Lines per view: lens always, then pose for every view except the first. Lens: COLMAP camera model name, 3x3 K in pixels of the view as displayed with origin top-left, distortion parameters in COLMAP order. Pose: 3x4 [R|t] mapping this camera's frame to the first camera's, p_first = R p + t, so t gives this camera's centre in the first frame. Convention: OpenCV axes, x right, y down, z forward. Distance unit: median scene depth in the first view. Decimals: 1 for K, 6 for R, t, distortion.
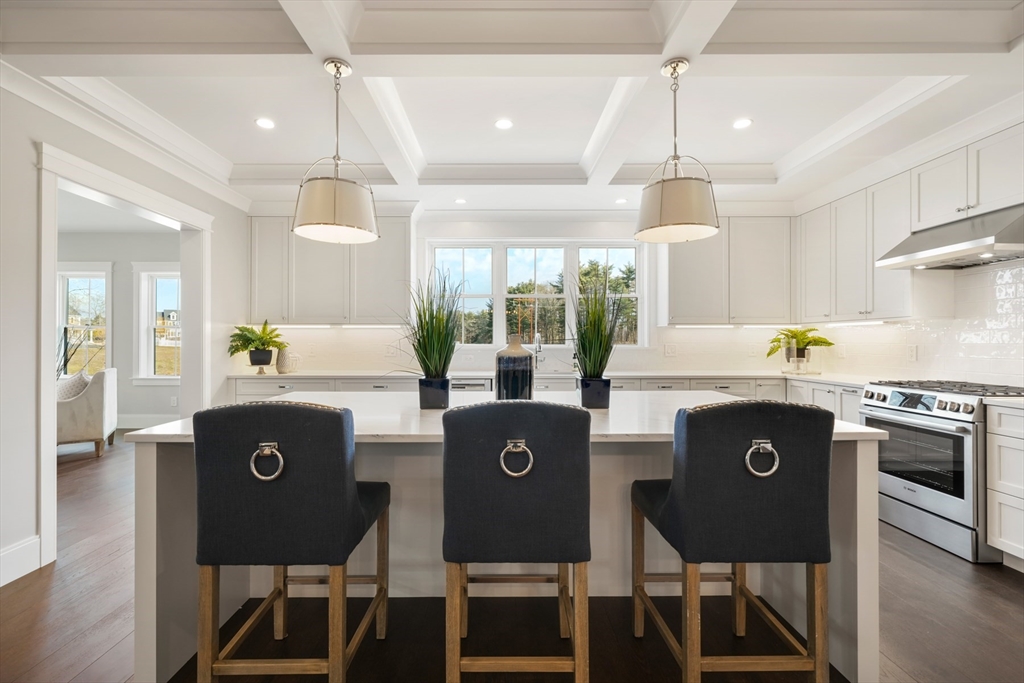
lens RADIAL K [[436.5, 0, 500.3], [0, 436.5, 340.4], [0, 0, 1]] dist [-0.002340, 0.000575]
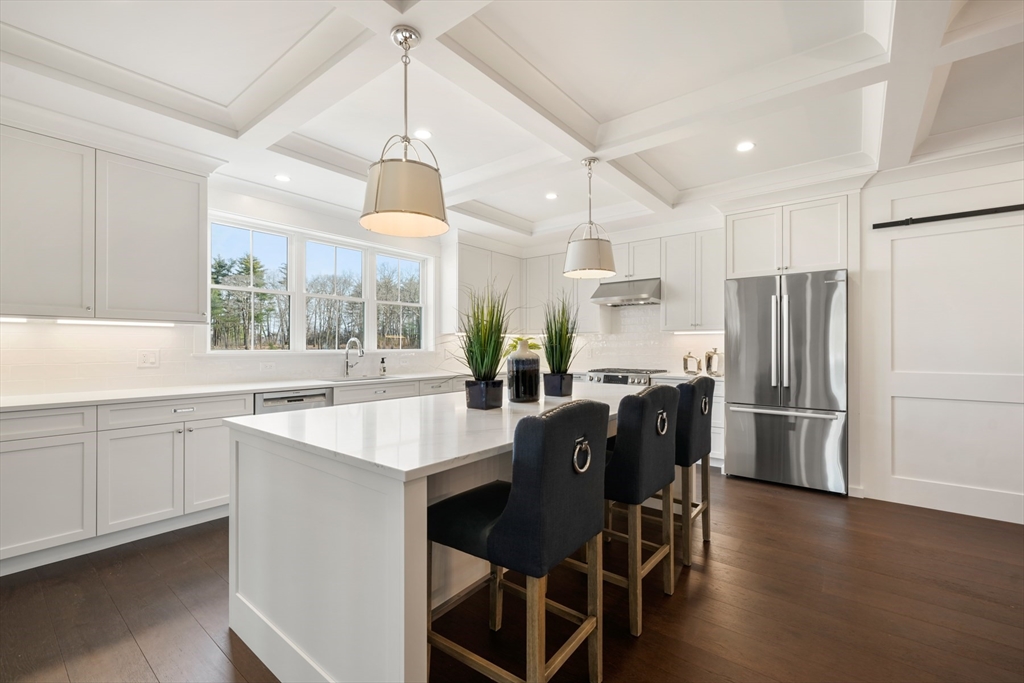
lens RADIAL K [[436.5, 0, 510.3], [0, 436.5, 344.4], [0, 0, 1]] dist [-0.002340, 0.000575]
pose [[0.628599, 0.004148, 0.777719, -0.656907], [-0.002629, 0.999991, -0.003208, 0.000775], [-0.777725, -0.000028, 0.628604, 0.194105]]
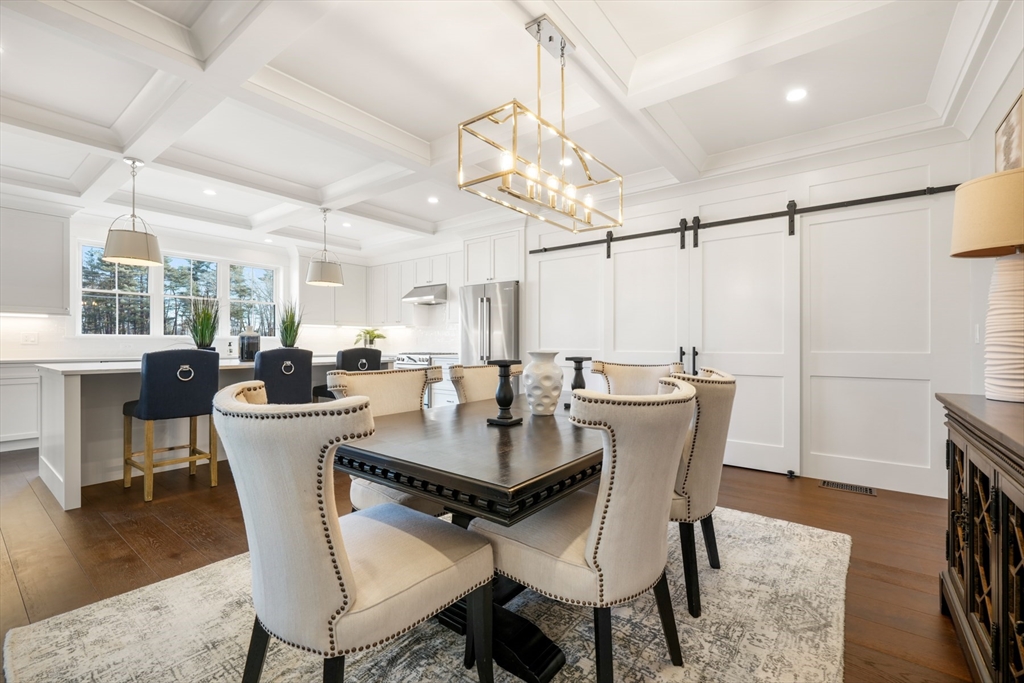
lens RADIAL K [[436.5, 0, 511.0], [0, 436.5, 346.4], [0, 0, 1]] dist [-0.002340, 0.000575]
pose [[0.607773, -0.001901, 0.794108, -0.582179], [-0.004849, 0.999970, 0.006105, 0.045282], [-0.794096, -0.007561, 0.607746, -0.823824]]
